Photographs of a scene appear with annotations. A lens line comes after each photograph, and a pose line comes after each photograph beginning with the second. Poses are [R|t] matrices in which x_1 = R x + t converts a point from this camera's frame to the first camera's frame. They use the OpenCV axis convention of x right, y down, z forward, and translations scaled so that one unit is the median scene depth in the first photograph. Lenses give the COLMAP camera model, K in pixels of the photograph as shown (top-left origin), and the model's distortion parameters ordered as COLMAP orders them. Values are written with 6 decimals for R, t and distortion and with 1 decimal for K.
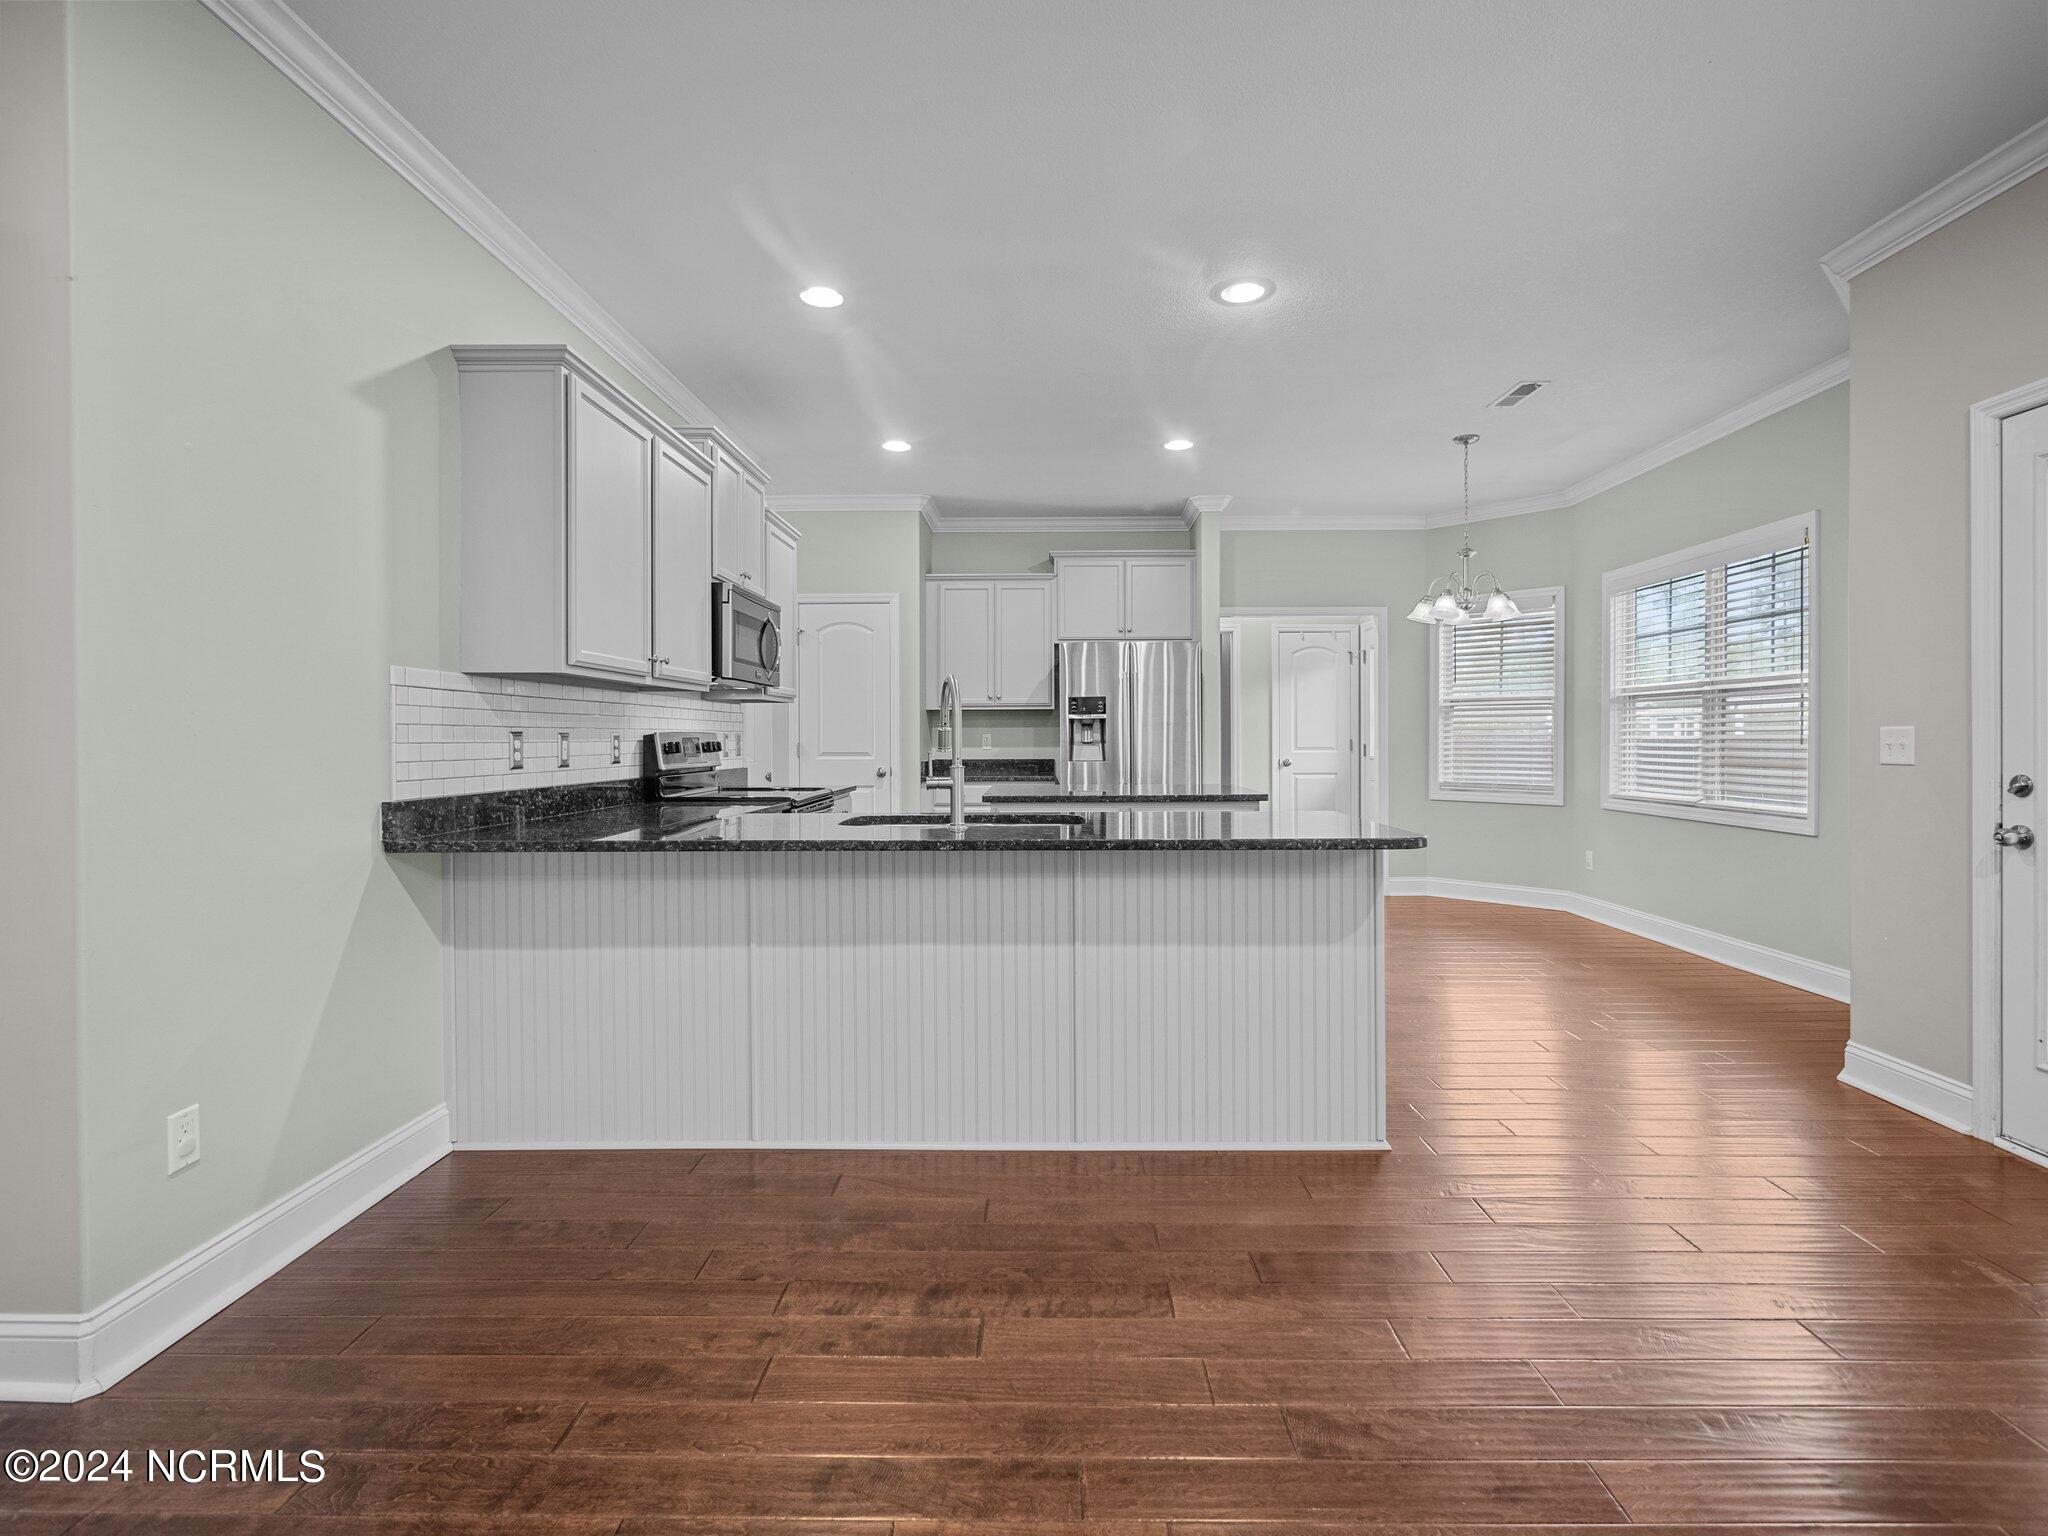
lens RADIAL K [[979.5, 0, 1031.0], [0, 979.5, 745.3], [0, 0, 1]] dist [0.008056, -0.001053]
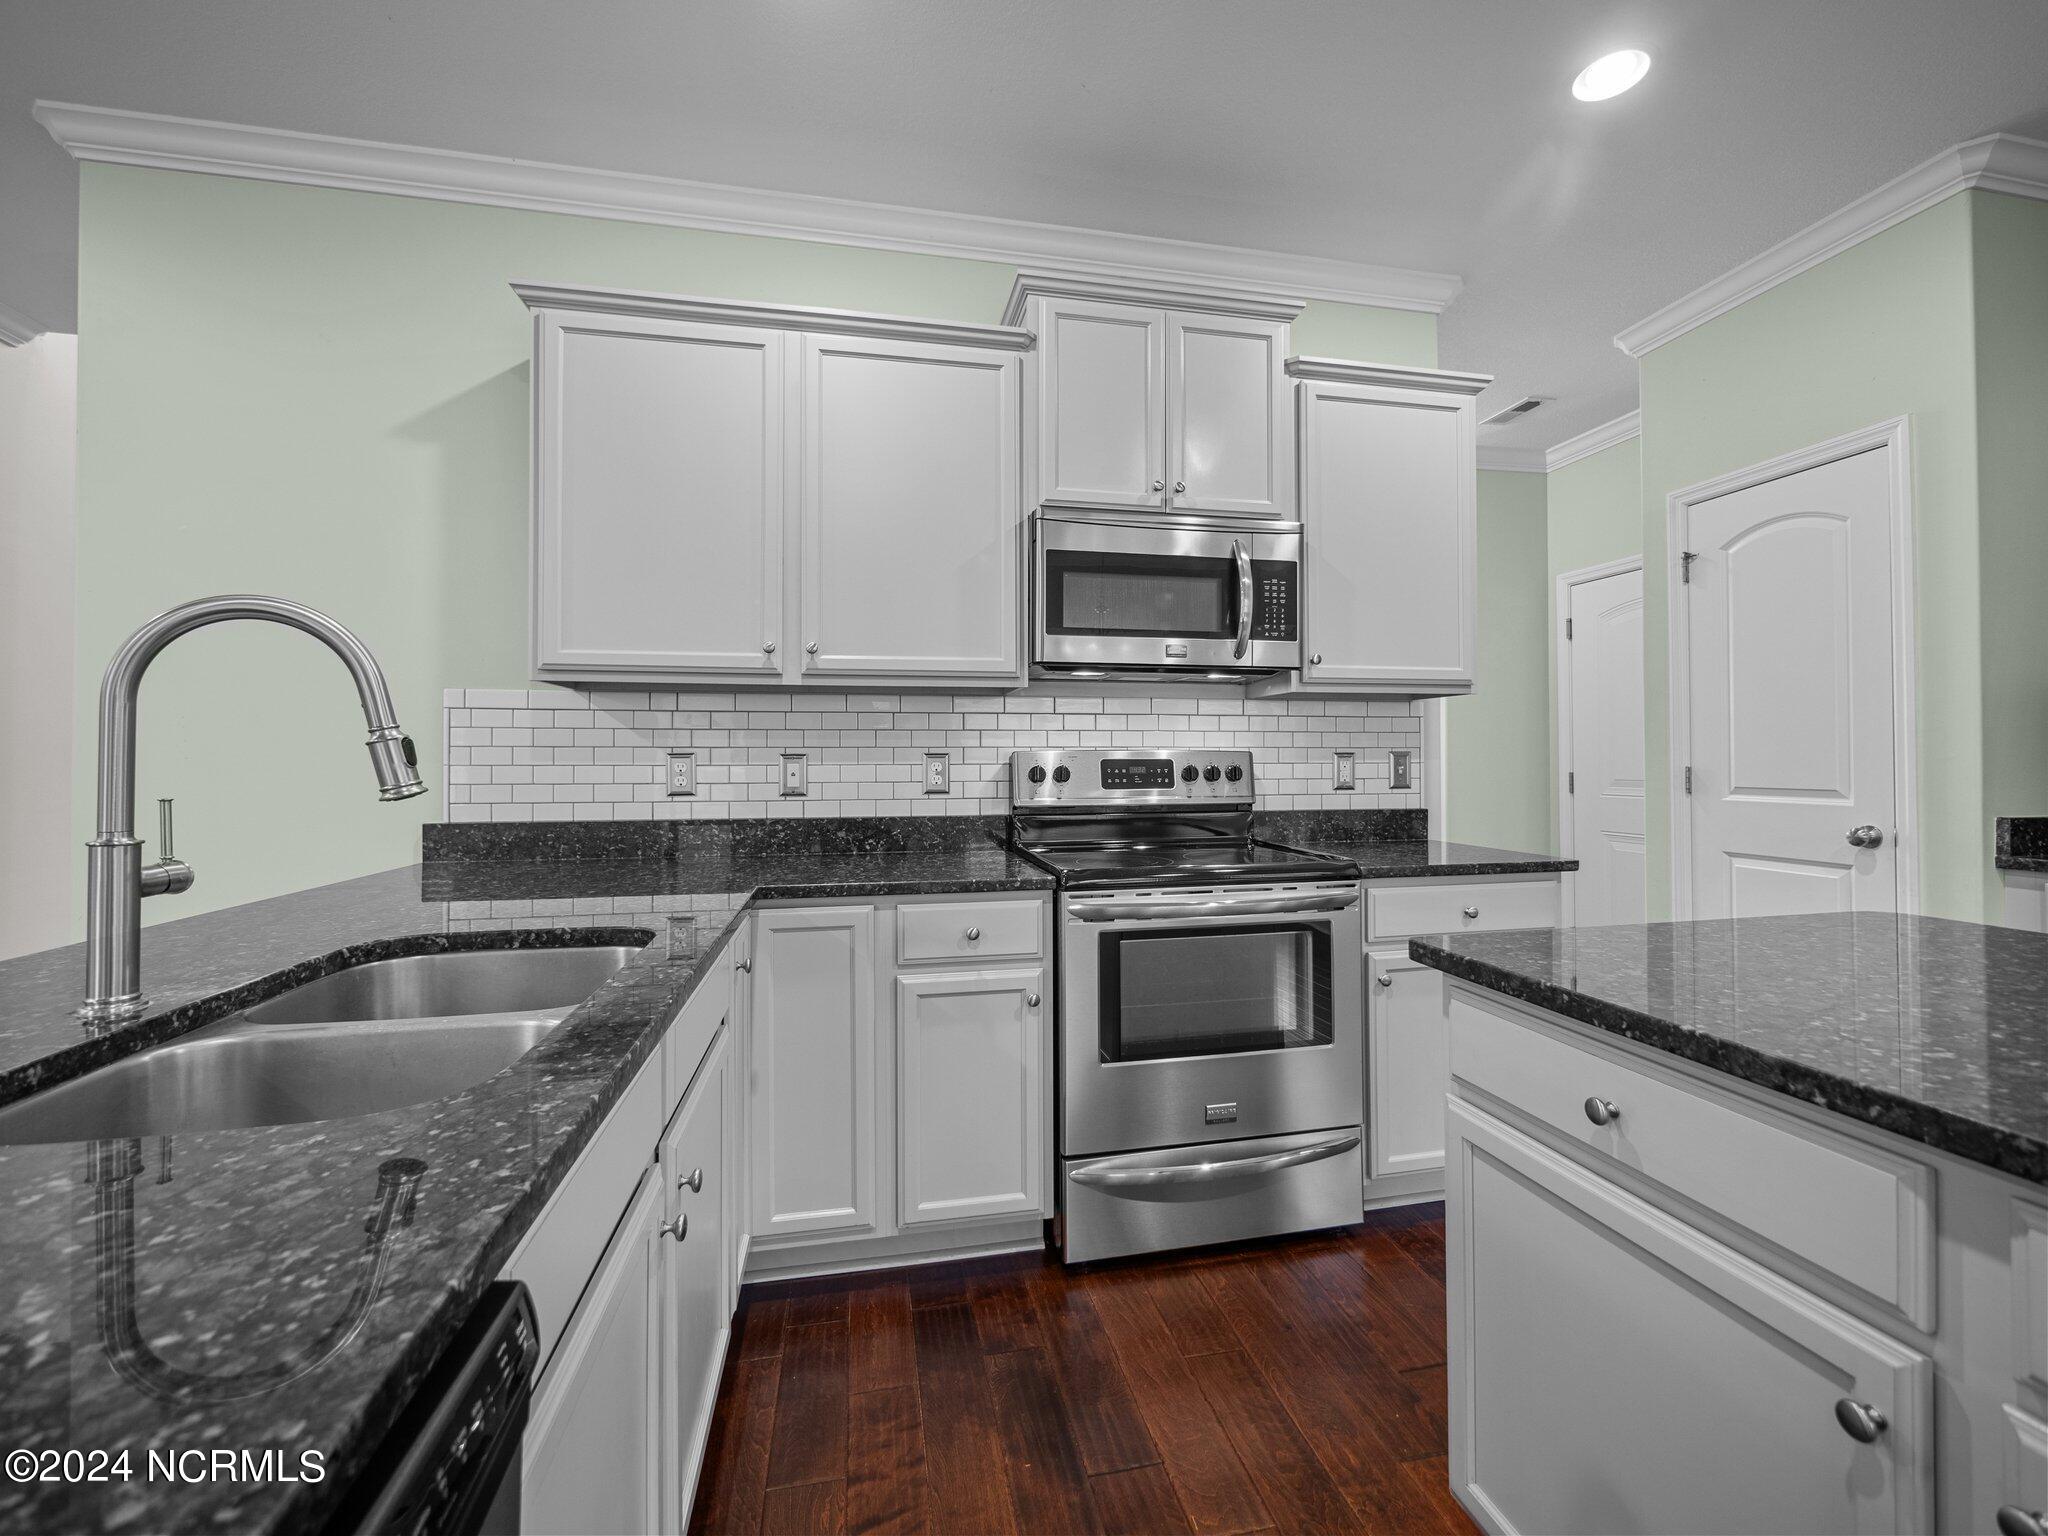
lens RADIAL K [[864.5, 0, 1036.1], [0, 864.5, 748.3], [0, 0, 1]] dist [-0.002197, 0.000008]
pose [[0.226657, -0.011765, -0.973904, 0.186208], [-0.005578, 0.999895, -0.013377, -0.006026], [0.973959, 0.008465, 0.226567, 0.739781]]
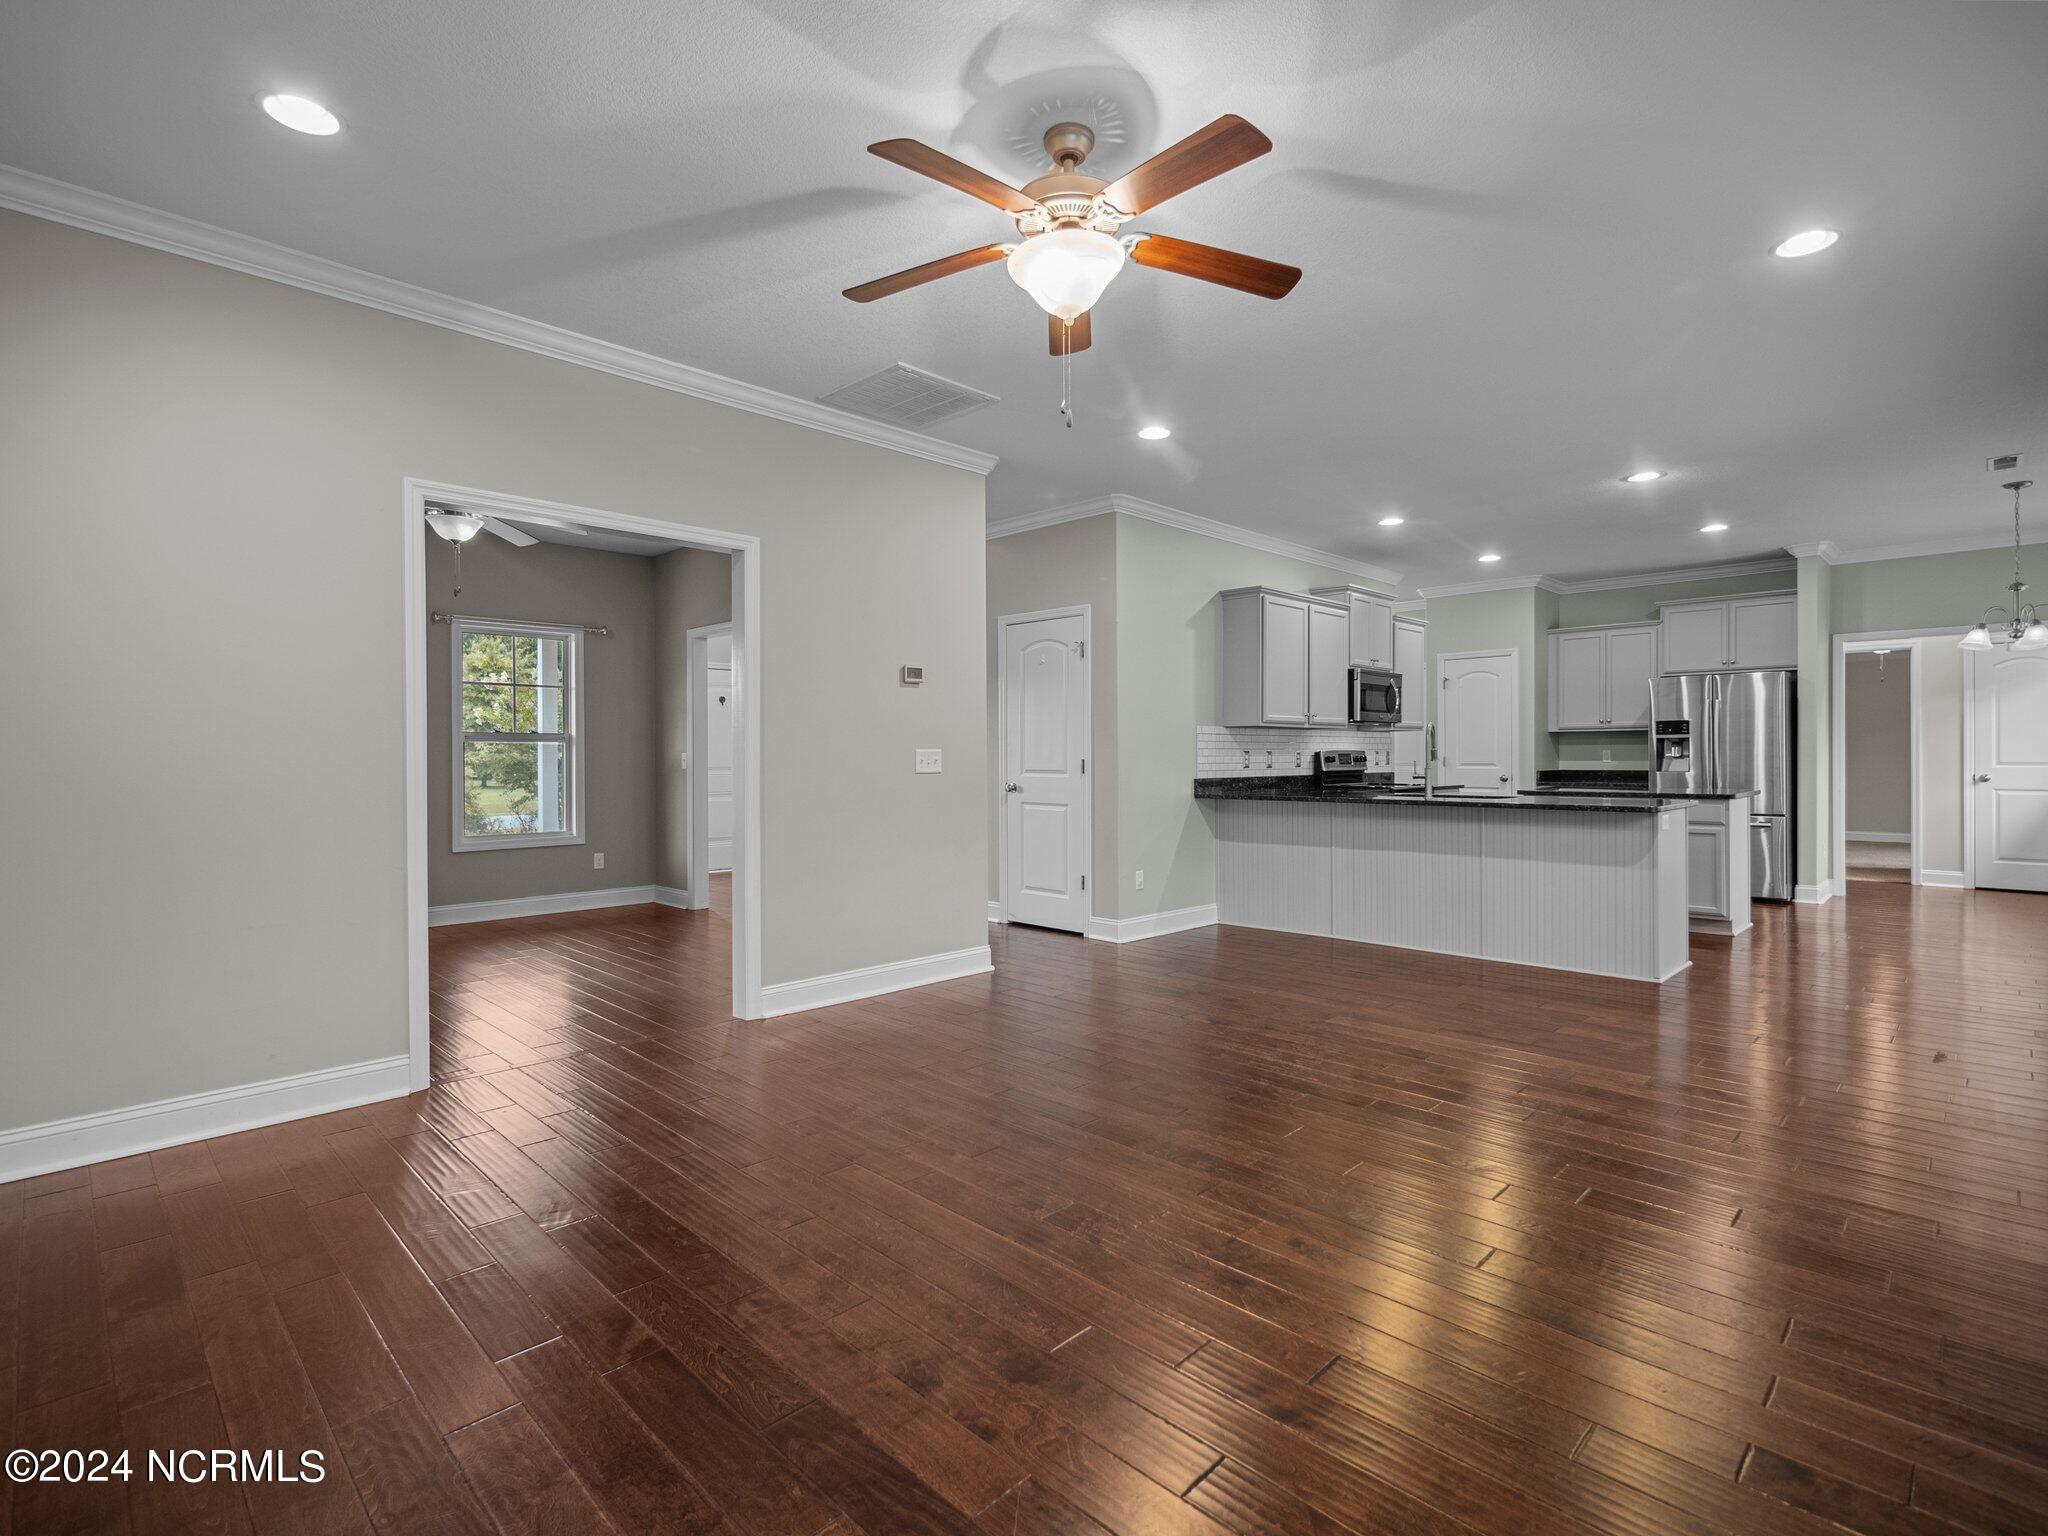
lens RADIAL K [[979.5, 0, 1046.7], [0, 979.5, 764.2], [0, 0, 1]] dist [0.008056, -0.001053]
pose [[0.727270, 0.007175, -0.686314, 0.441306], [-0.004023, 0.999973, 0.006191, 0.002555], [0.686340, -0.001742, 0.727279, -0.609342]]
